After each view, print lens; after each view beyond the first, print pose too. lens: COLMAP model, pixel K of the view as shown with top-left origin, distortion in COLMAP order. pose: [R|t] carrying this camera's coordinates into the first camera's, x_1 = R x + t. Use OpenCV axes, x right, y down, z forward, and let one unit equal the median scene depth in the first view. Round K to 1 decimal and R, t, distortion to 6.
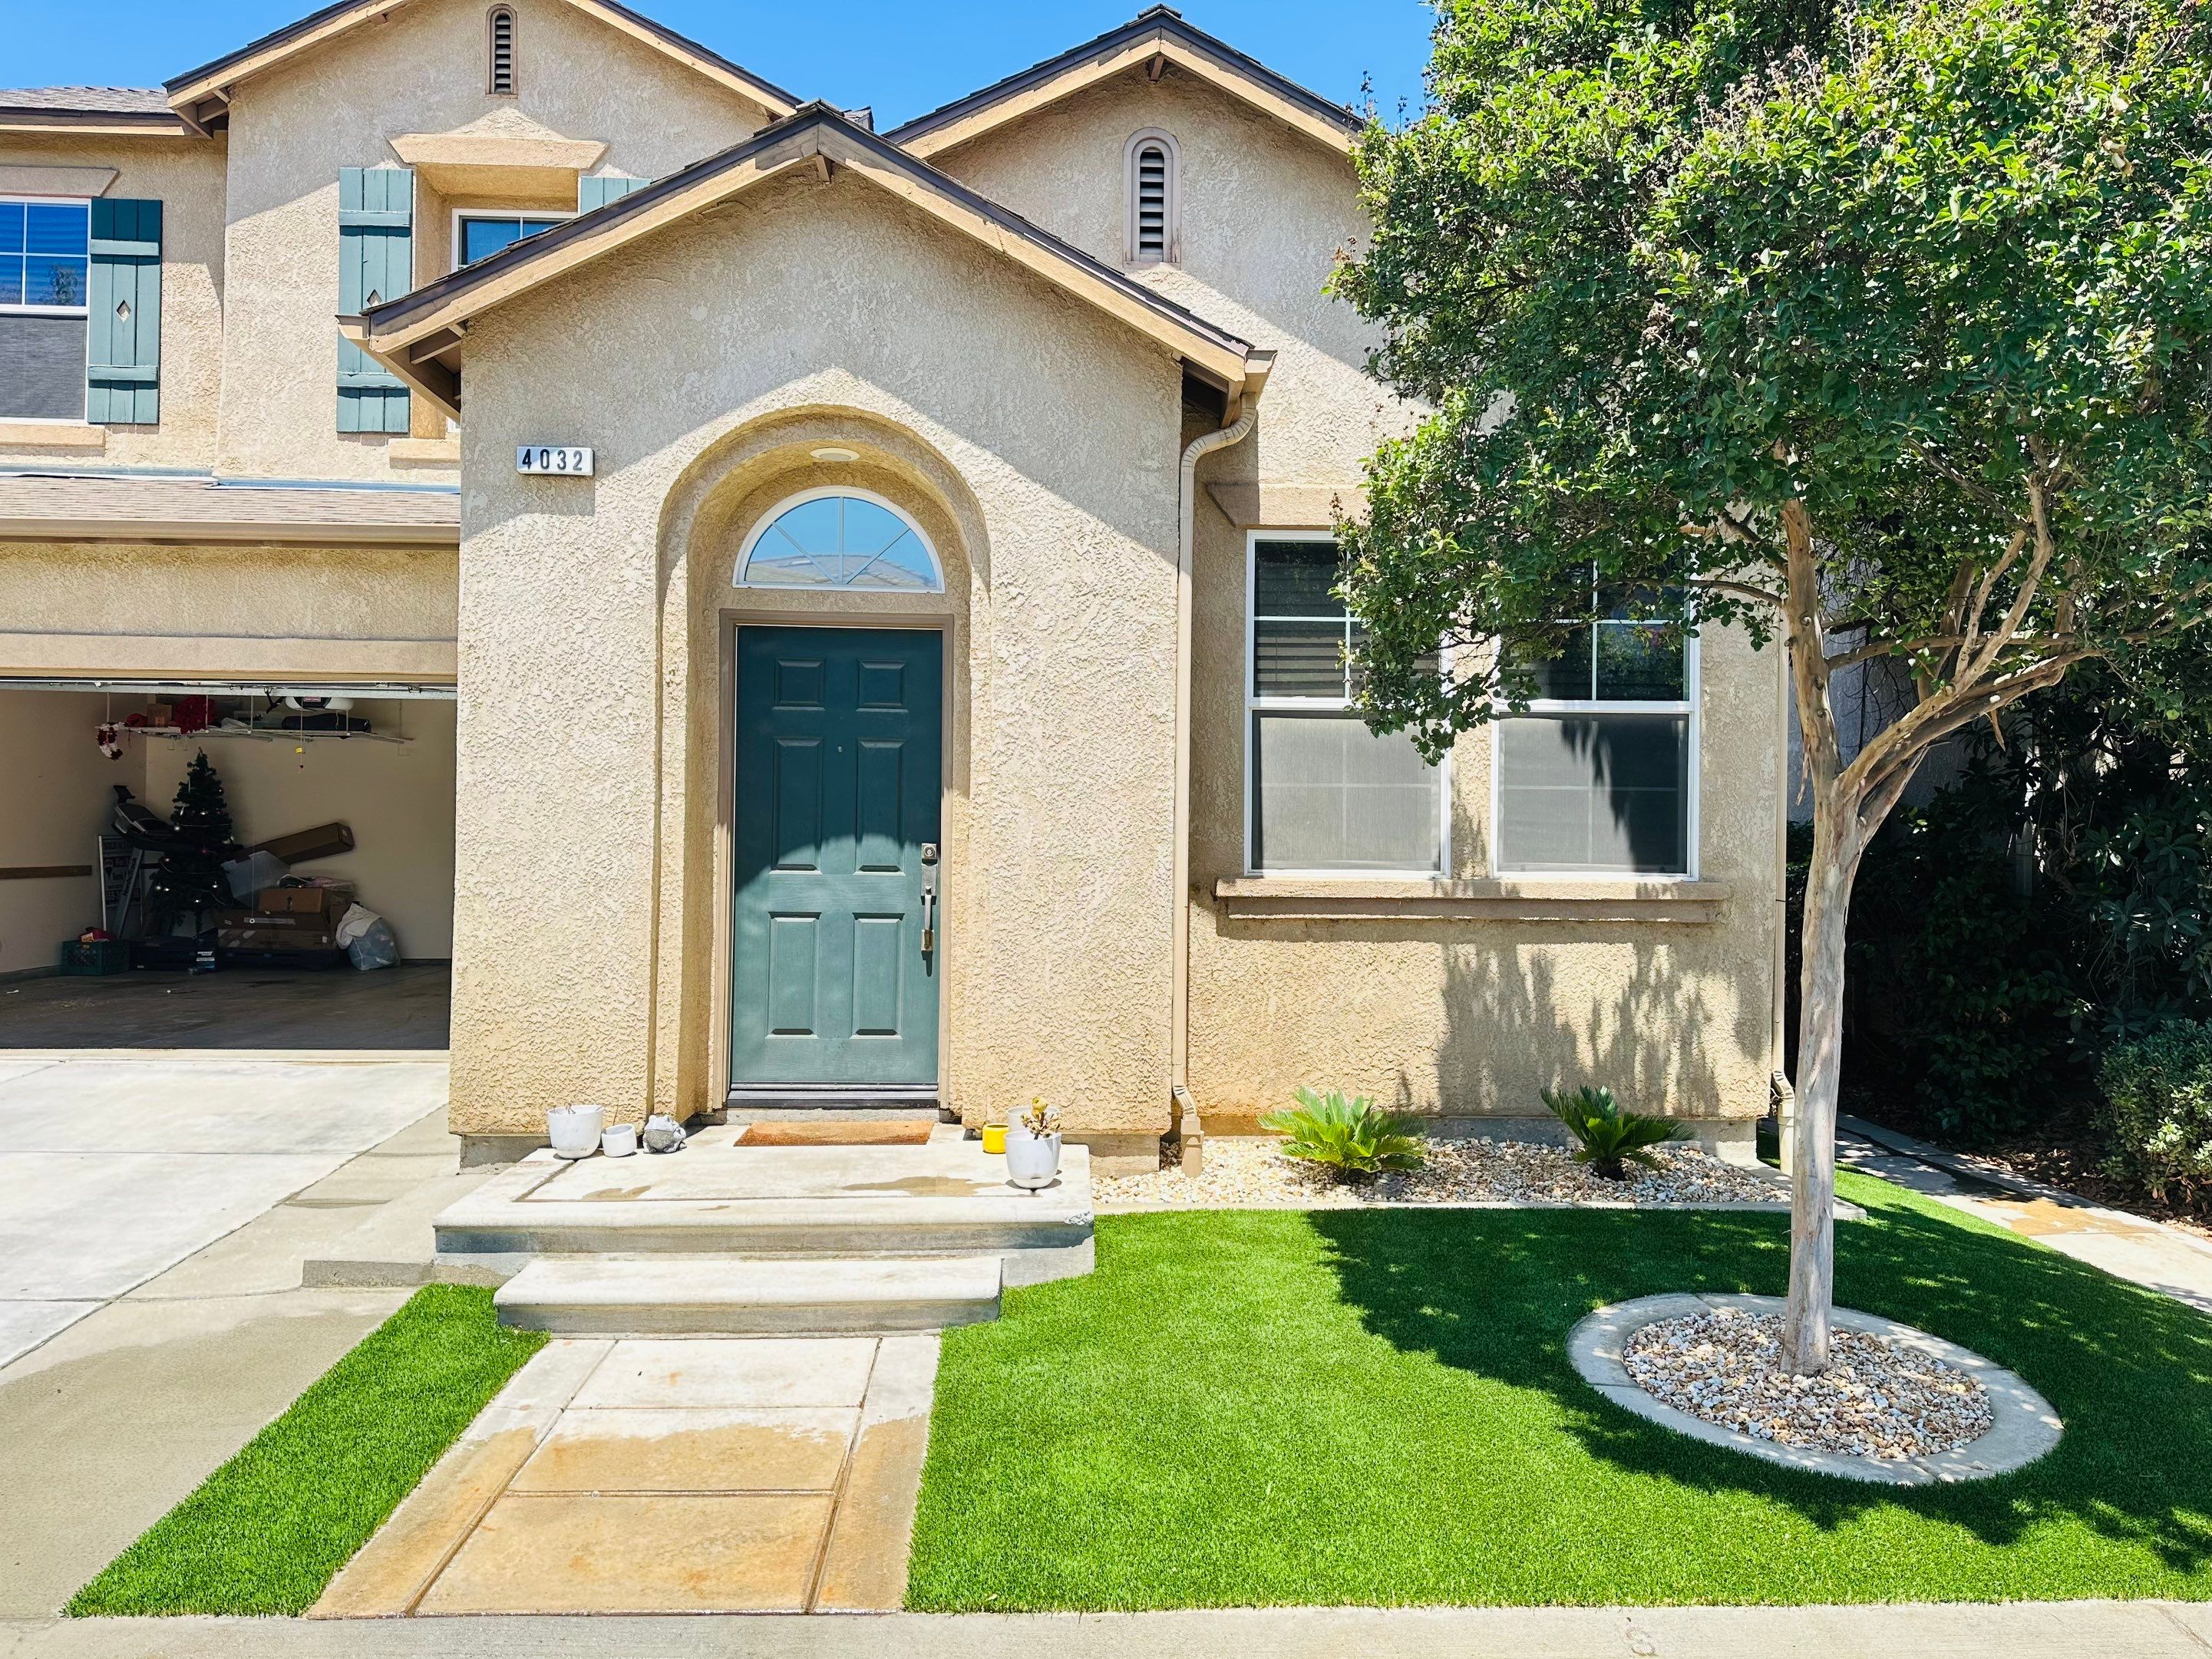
lens RADIAL K [[1542.8, 0, 1081.0], [0, 1542.8, 839.0], [0, 0, 1]] dist [0.058500, -0.070636]
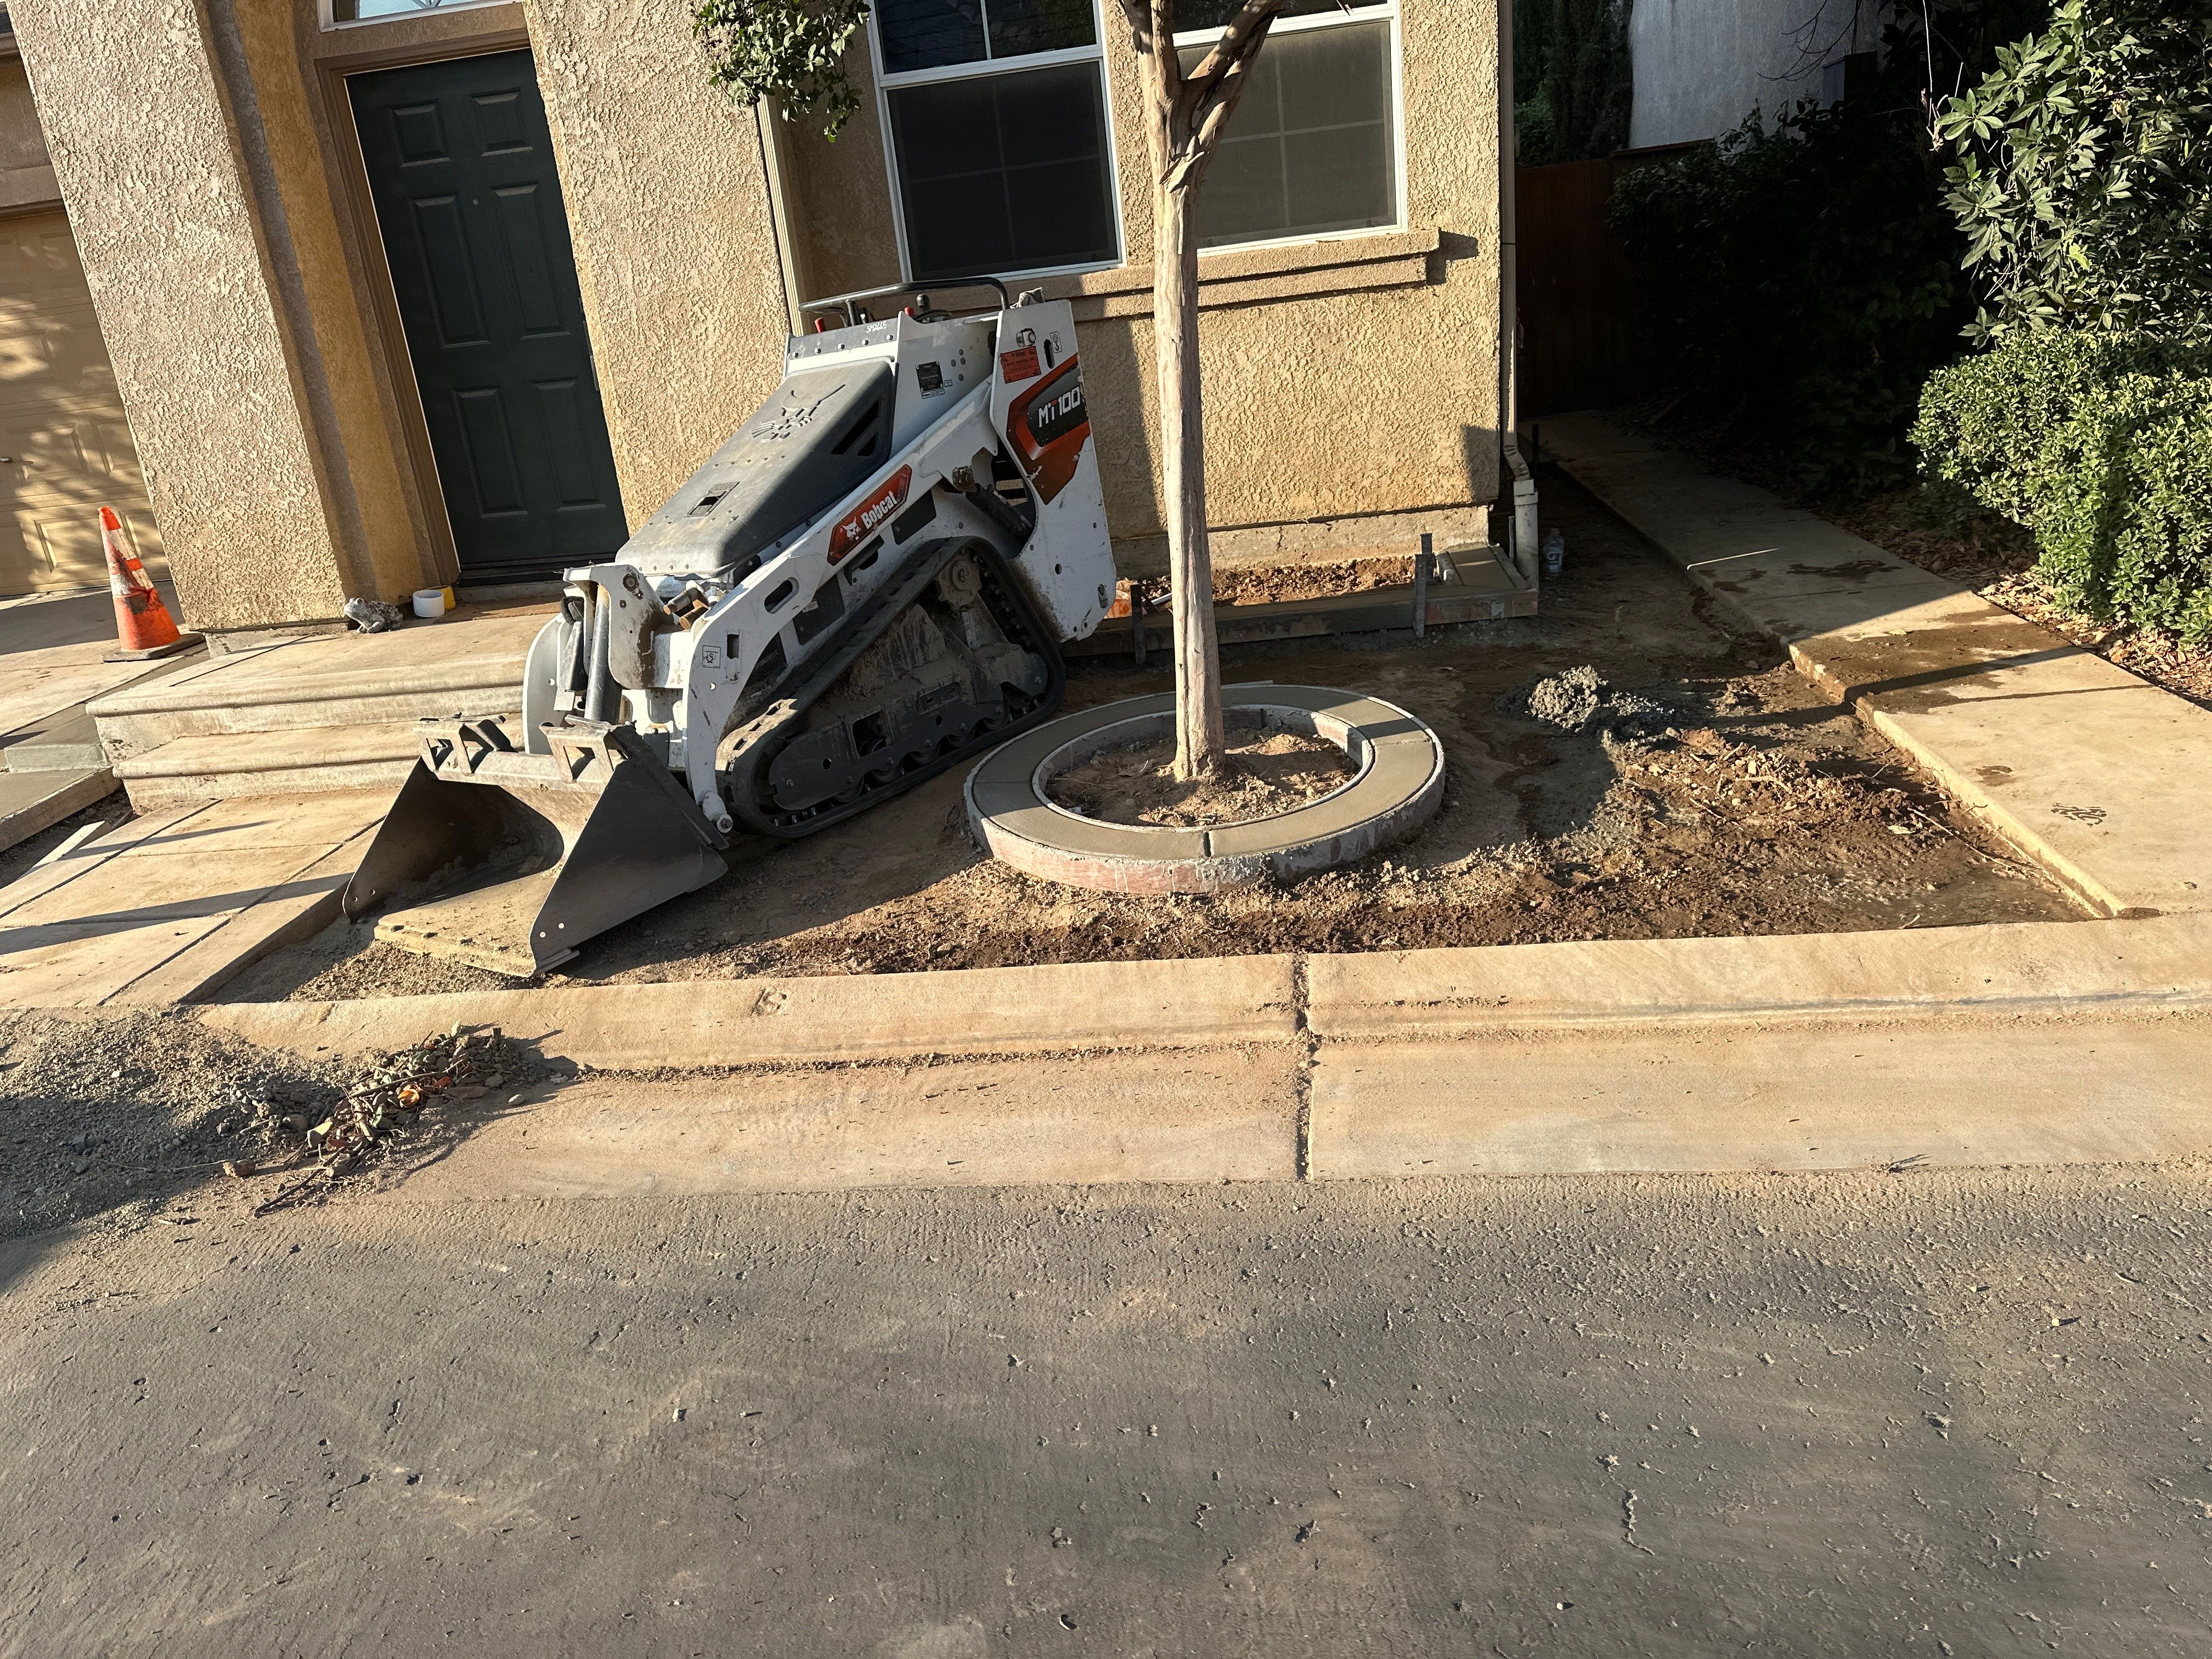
lens RADIAL K [[1555.6, 0, 1090.6], [0, 1555.6, 831.7], [0, 0, 1]] dist [0.082799, -0.116103]
pose [[0.977459, -0.054372, -0.204004, 0.409463], [0.119145, 0.939762, 0.320395, 0.041590], [0.174295, -0.337479, 0.925056, 0.045998]]
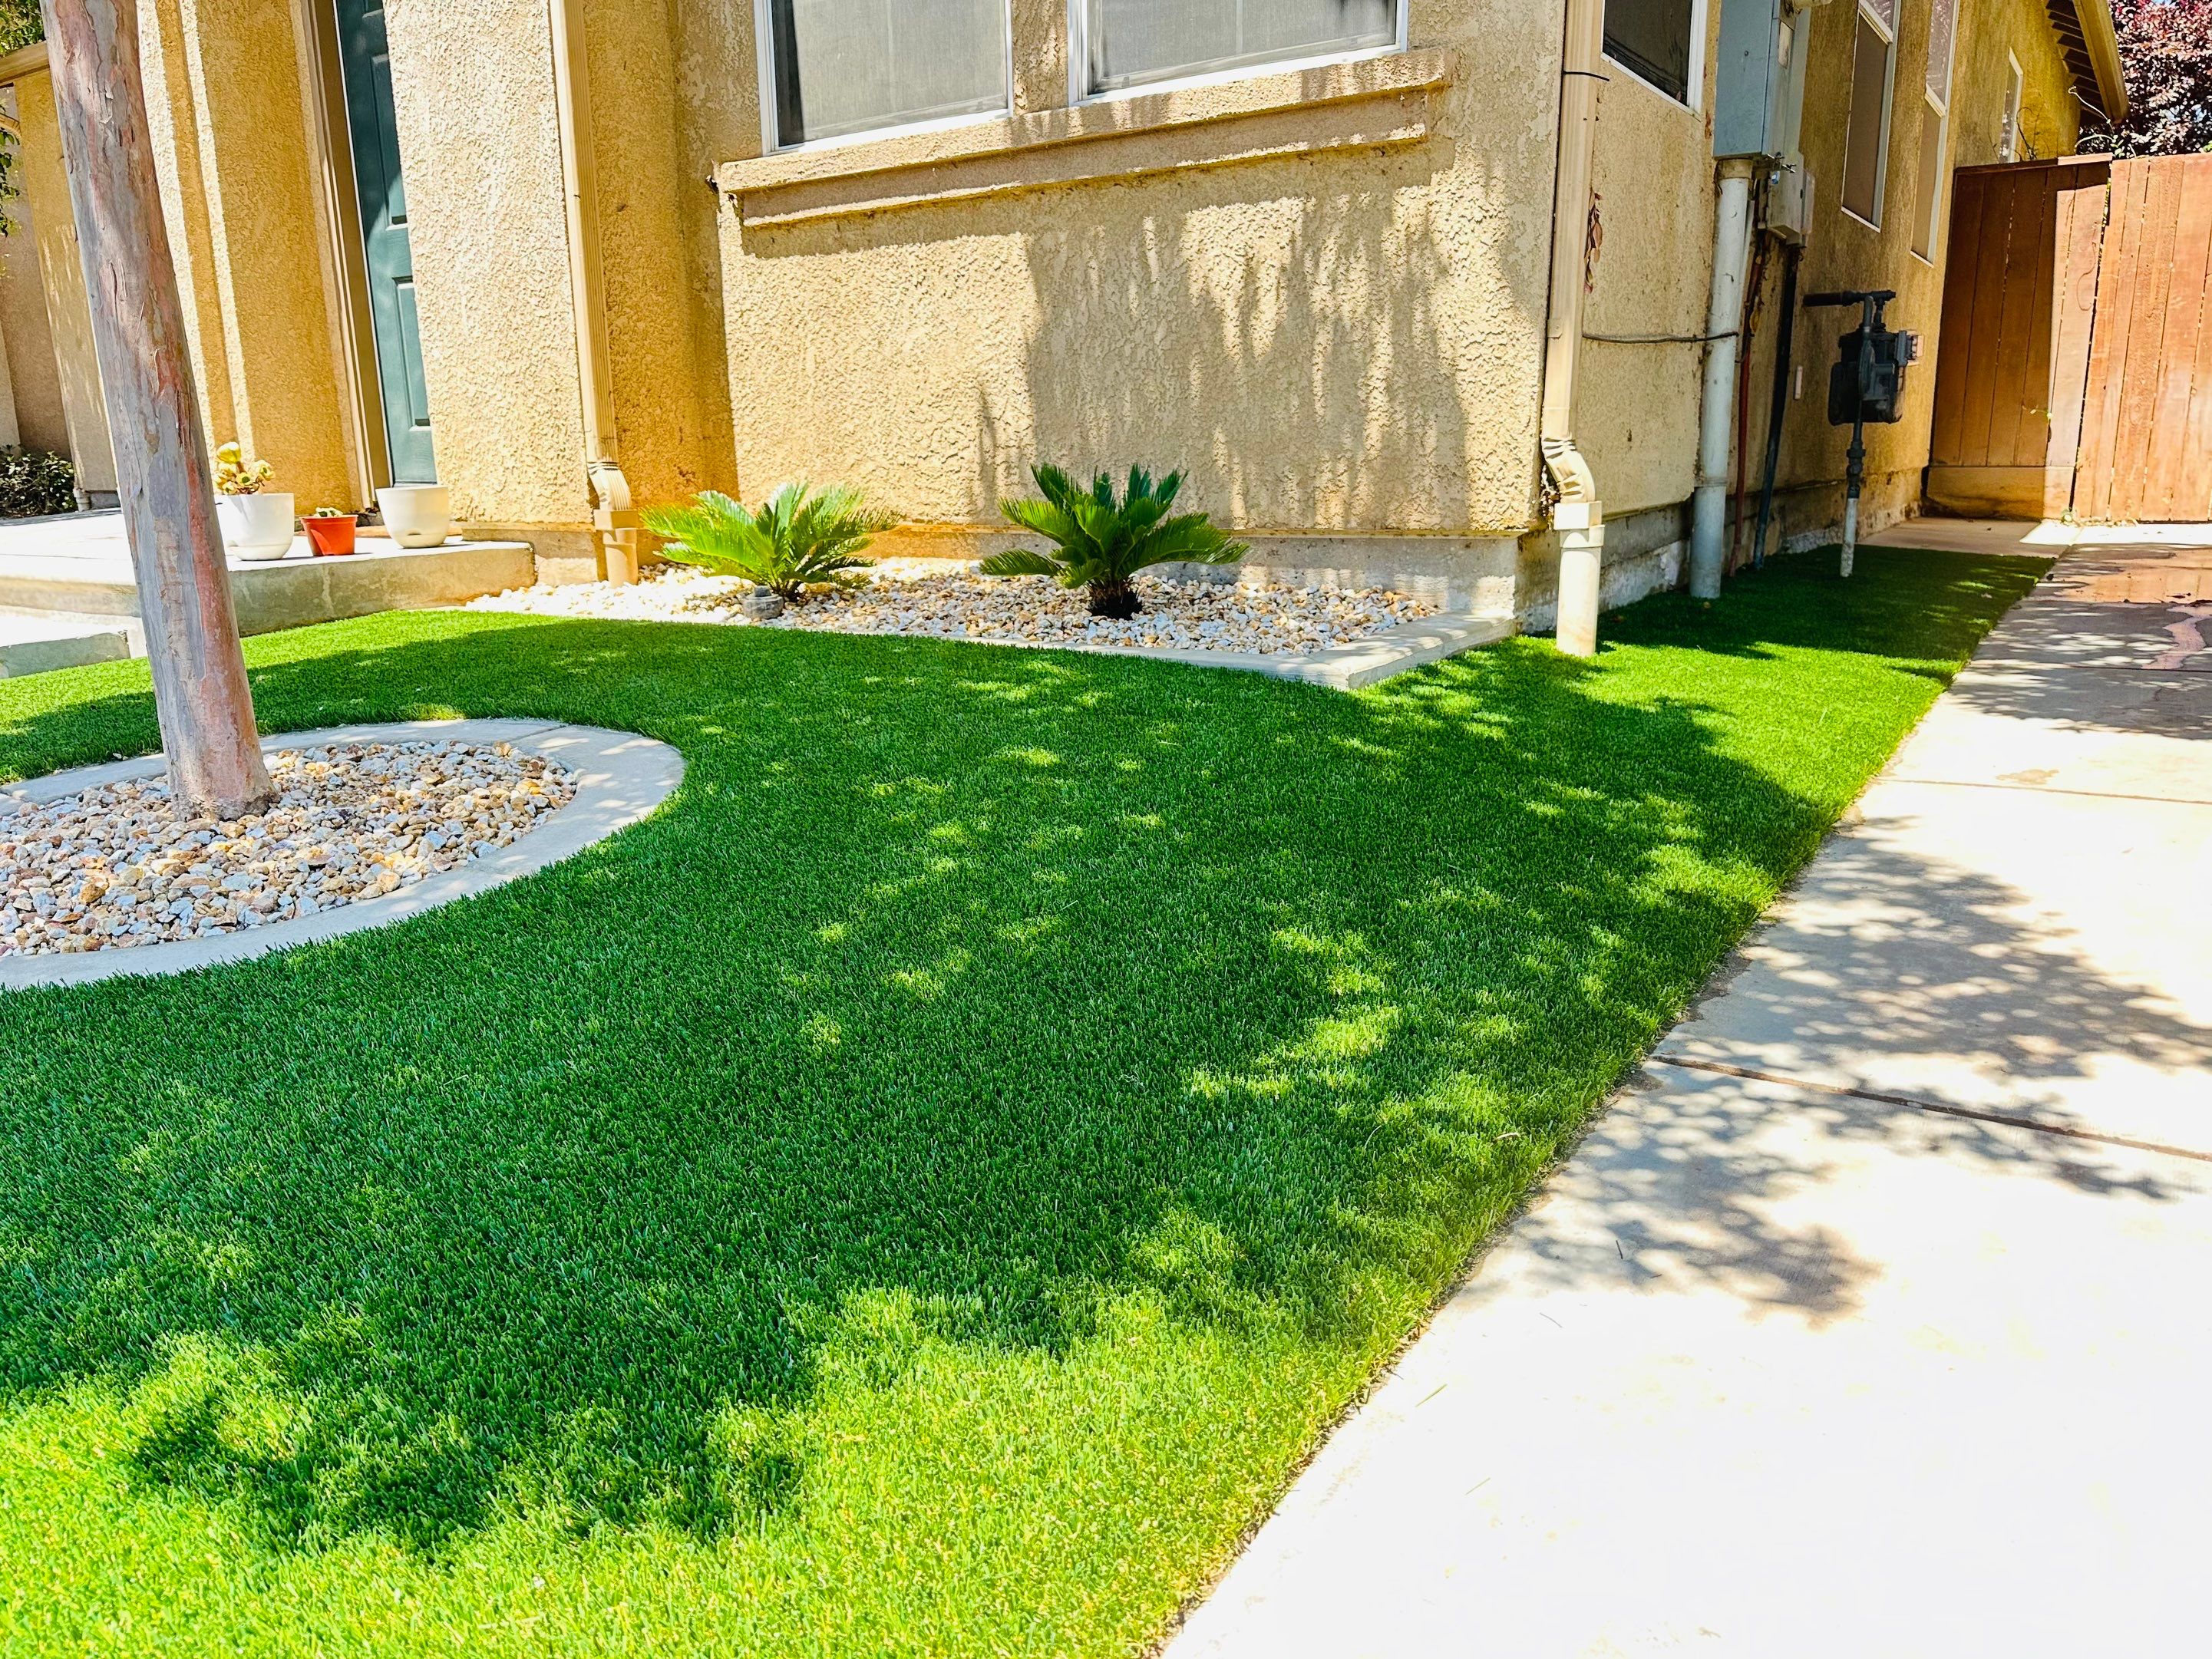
lens RADIAL K [[1555.4, 0, 1090.6], [0, 1555.4, 831.7], [0, 0, 1]] dist [0.082799, -0.116103]
pose [[0.799347, 0.117877, -0.589194, 0.690698], [0.032428, 0.970677, 0.238192, 0.157399], [0.599994, -0.209504, 0.772085, 0.523282]]
